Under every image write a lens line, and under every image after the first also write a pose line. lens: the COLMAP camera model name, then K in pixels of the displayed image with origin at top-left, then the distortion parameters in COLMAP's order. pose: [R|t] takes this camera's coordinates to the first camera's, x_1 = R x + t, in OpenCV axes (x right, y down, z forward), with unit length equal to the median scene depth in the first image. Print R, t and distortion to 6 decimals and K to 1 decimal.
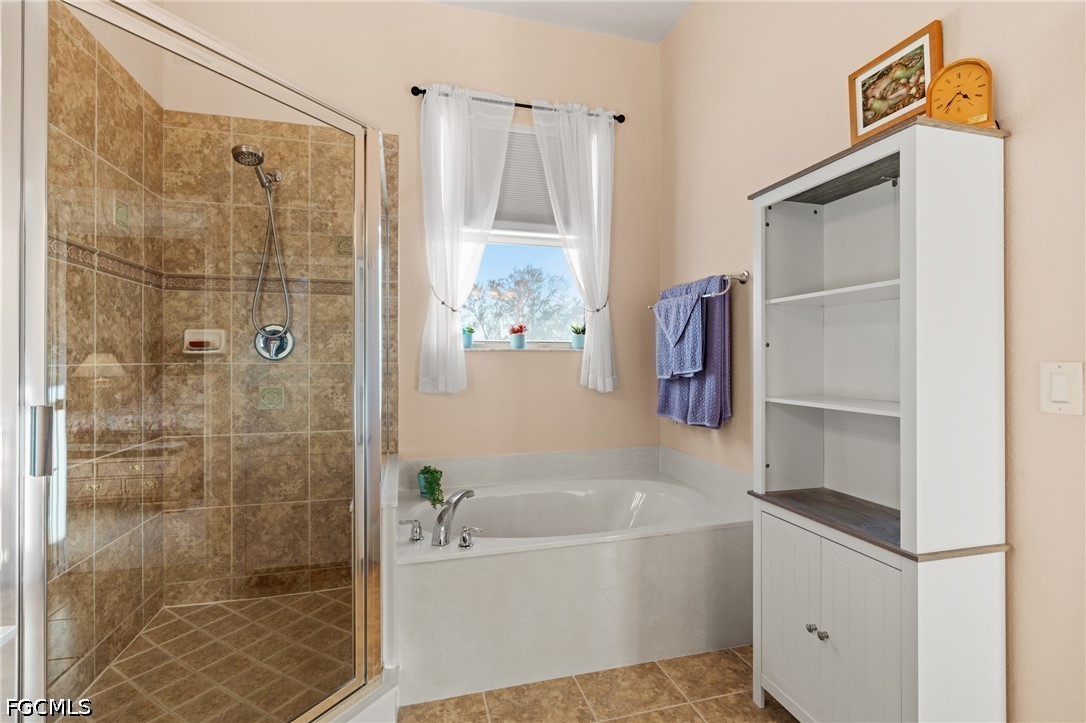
lens RADIAL K [[492.2, 0, 538.6], [0, 492.2, 357.3], [0, 0, 1]] dist [-0.009295, 0.004009]
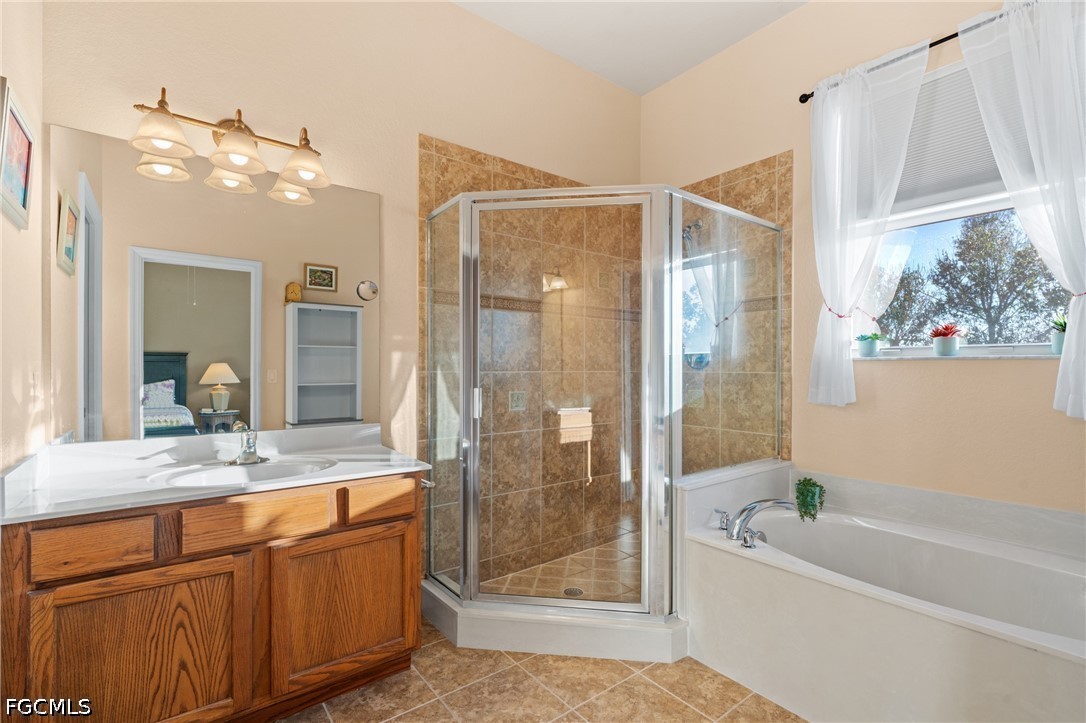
lens RADIAL K [[492.2, 0, 544.1], [0, 492.2, 367.0], [0, 0, 1]] dist [-0.009295, 0.004009]
pose [[0.383830, 0.001605, -0.923402, 0.493965], [0.000009, 0.999998, 0.001742, -0.002422], [0.923404, -0.000677, 0.383830, 0.144687]]
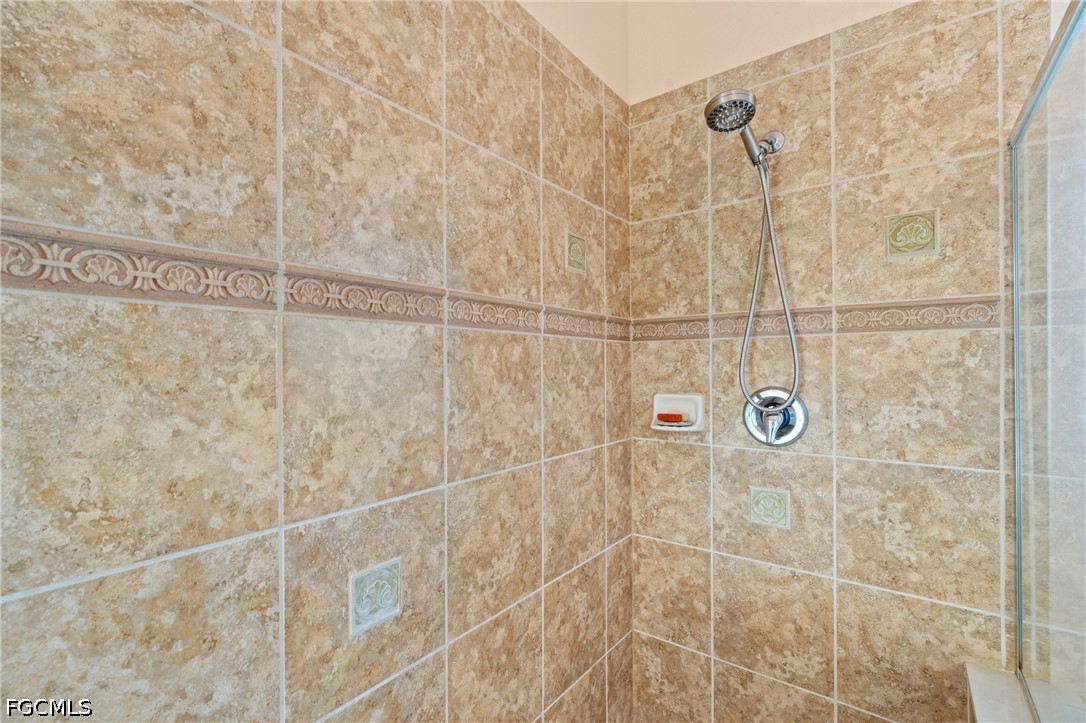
lens RADIAL K [[492.2, 0, 542.7], [0, 492.2, 367.8], [0, 0, 1]] dist [-0.009295, 0.004009]
pose [[0.610036, -0.002931, -0.792368, -0.233273], [0.006833, 0.999975, 0.001561, -0.095576], [0.792344, -0.006366, 0.610041, 0.407321]]
